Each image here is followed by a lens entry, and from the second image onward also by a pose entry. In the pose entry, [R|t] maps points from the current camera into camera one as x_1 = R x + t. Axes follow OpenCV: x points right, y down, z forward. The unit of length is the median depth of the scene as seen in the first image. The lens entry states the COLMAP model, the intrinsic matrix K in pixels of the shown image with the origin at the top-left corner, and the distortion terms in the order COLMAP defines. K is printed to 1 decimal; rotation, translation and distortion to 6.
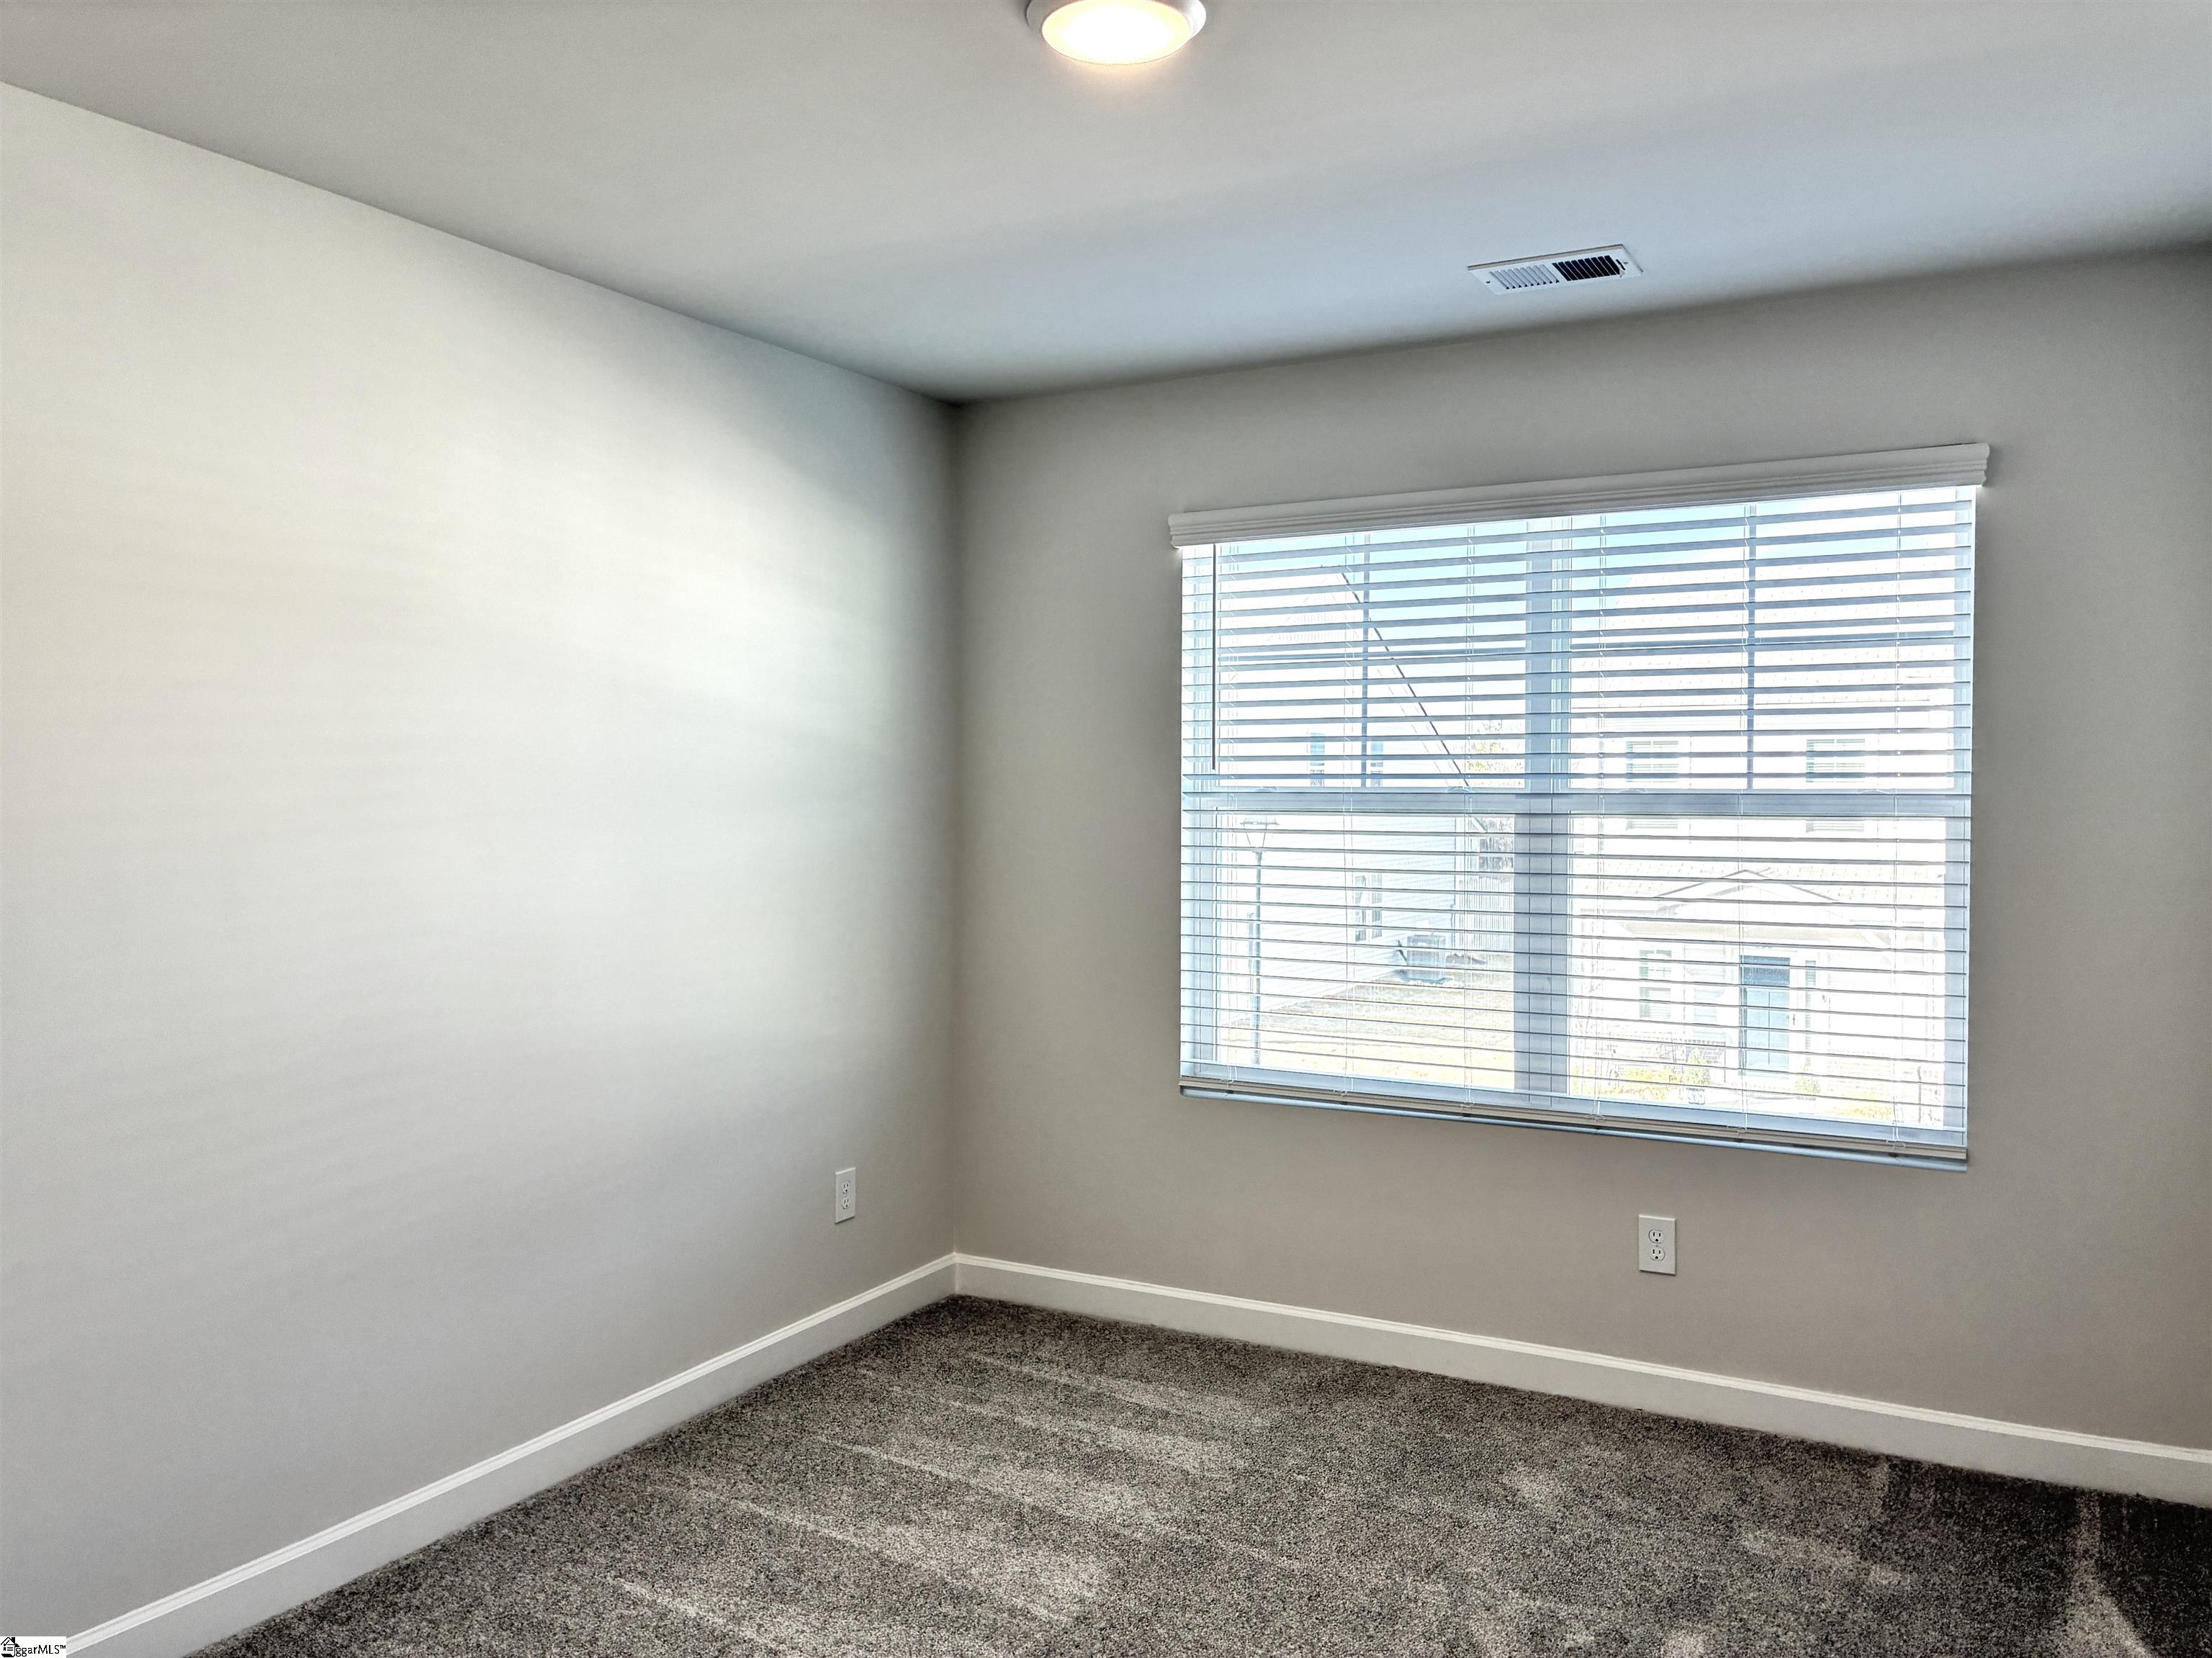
lens RADIAL K [[1667.9, 0, 1065.3], [0, 1667.9, 829.7], [0, 0, 1]] dist [0.010981, -0.038356]
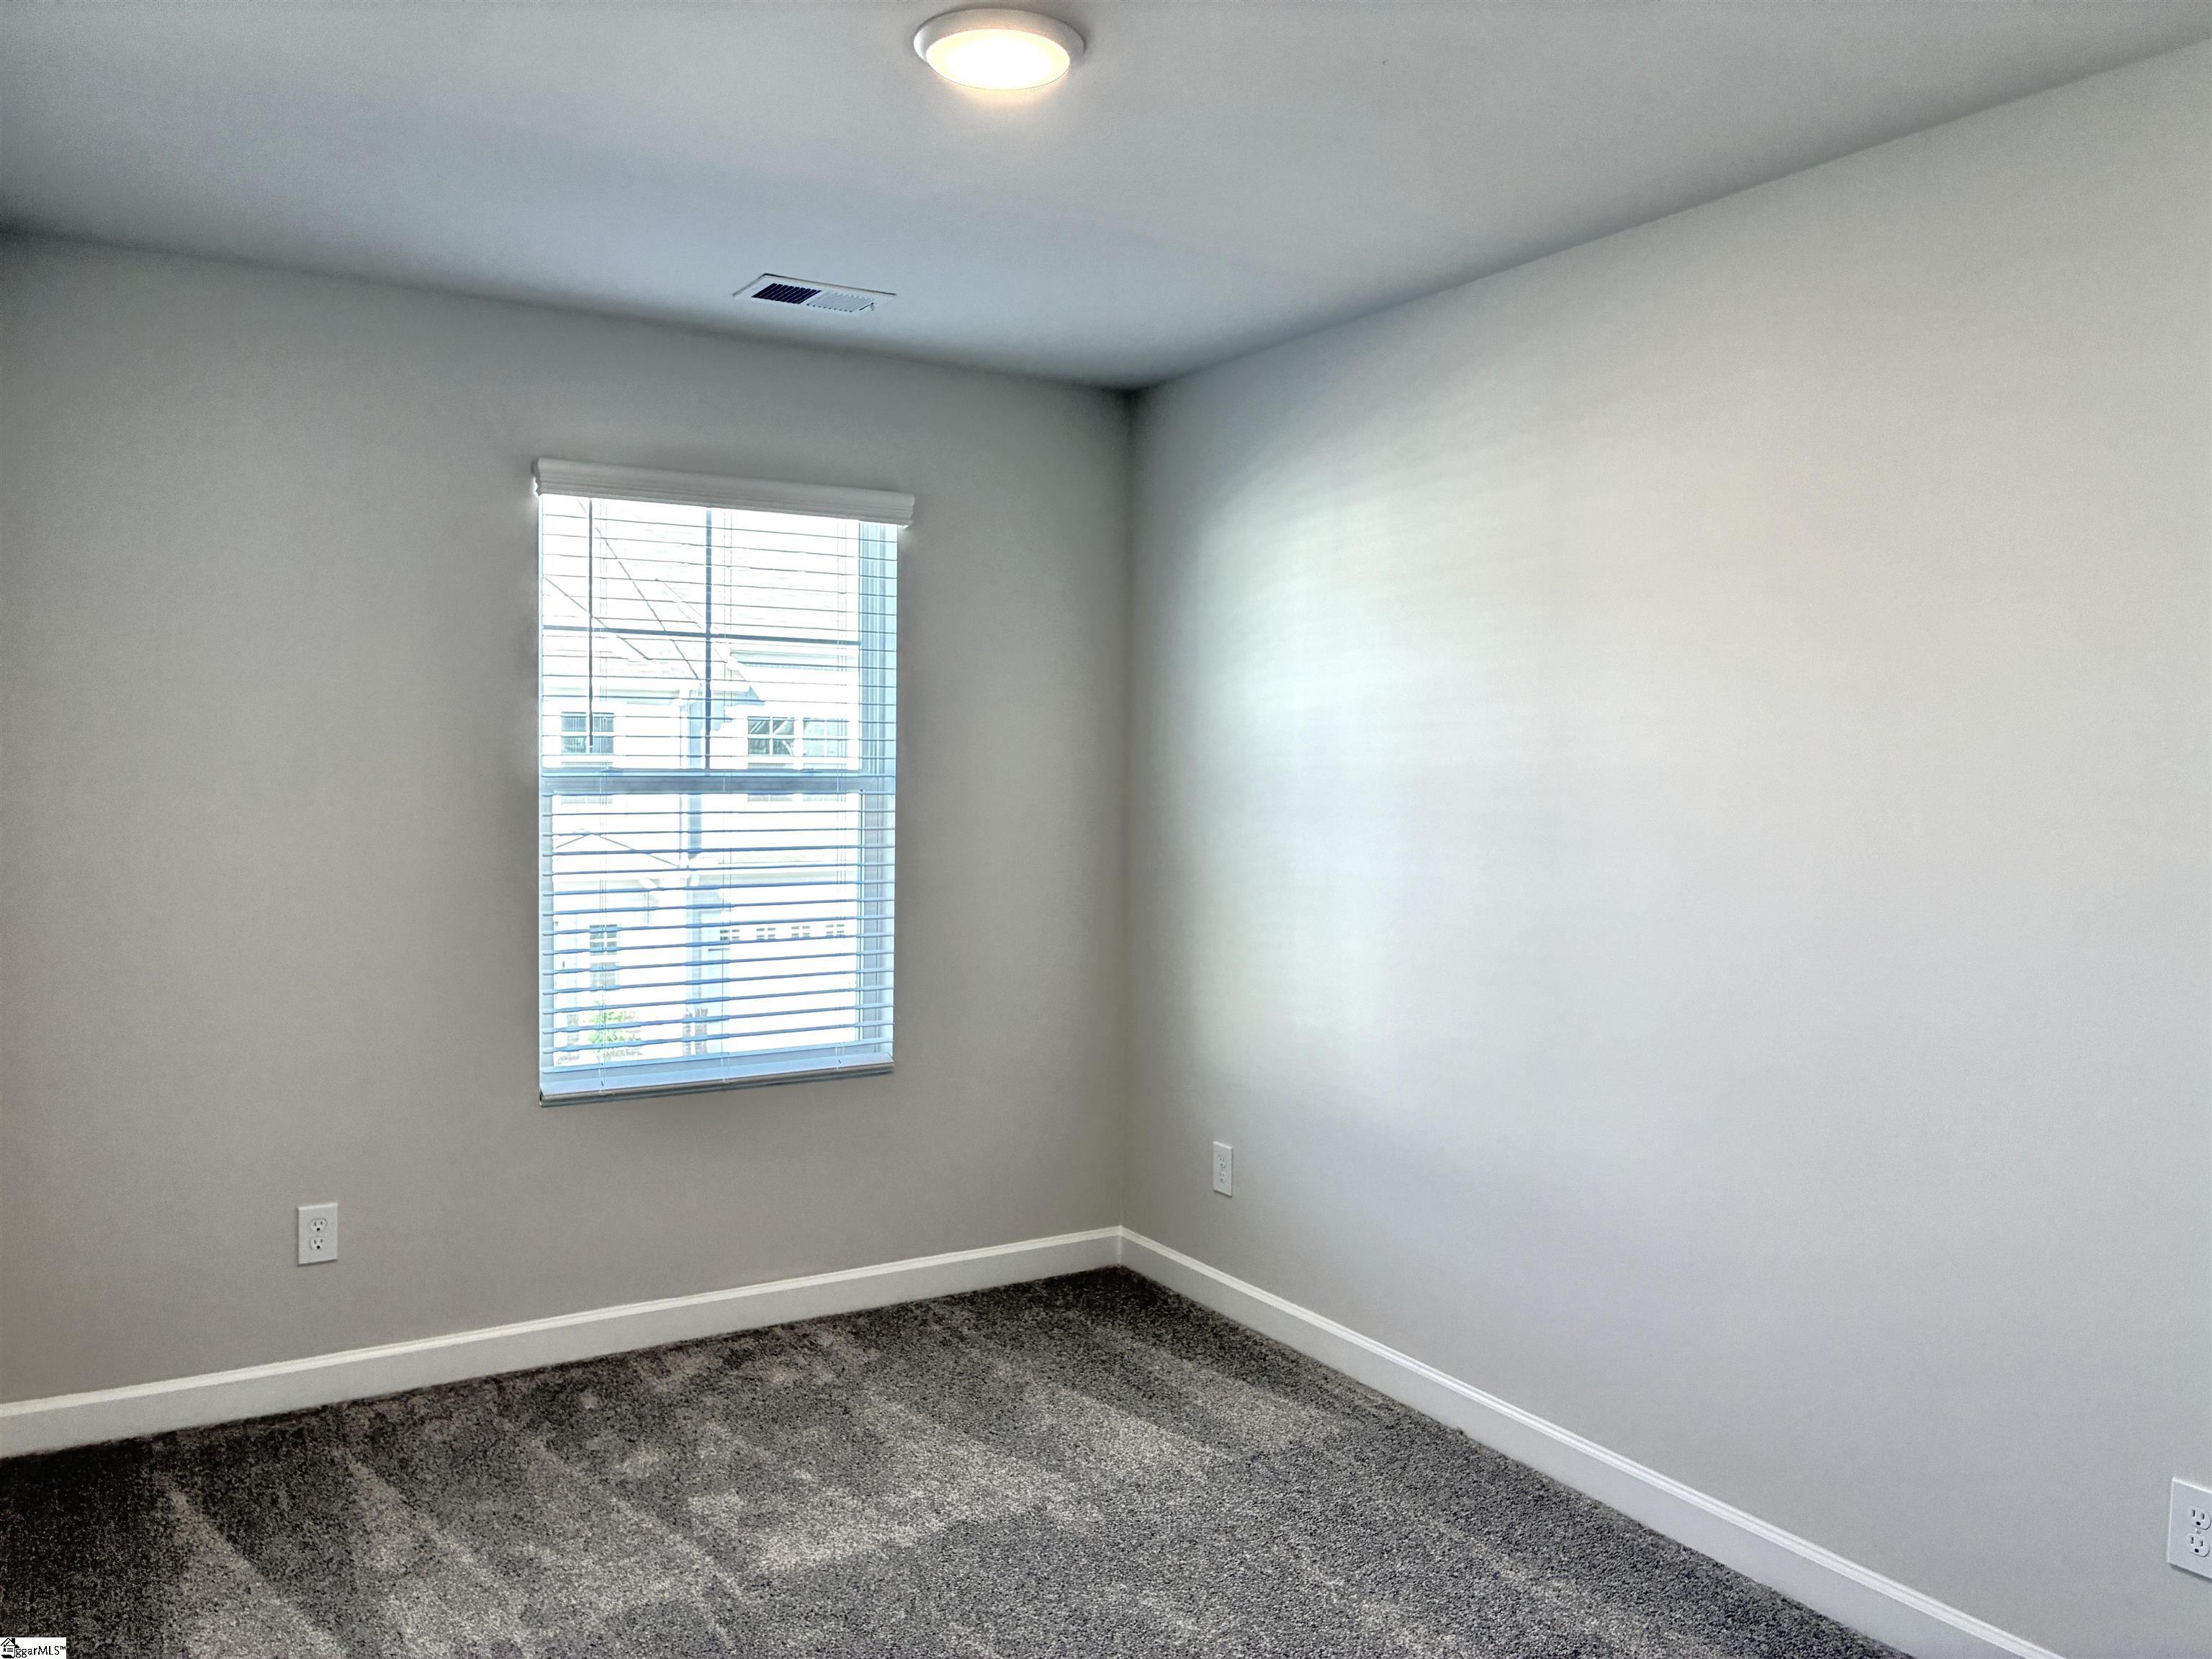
lens RADIAL K [[1668.1, 0, 1065.3], [0, 1668.1, 830.2], [0, 0, 1]] dist [0.010981, -0.038356]
pose [[0.494840, -0.026922, 0.868567, -0.495669], [0.011618, 0.999636, 0.024365, -0.008221], [-0.868906, -0.001966, 0.494973, 0.266498]]
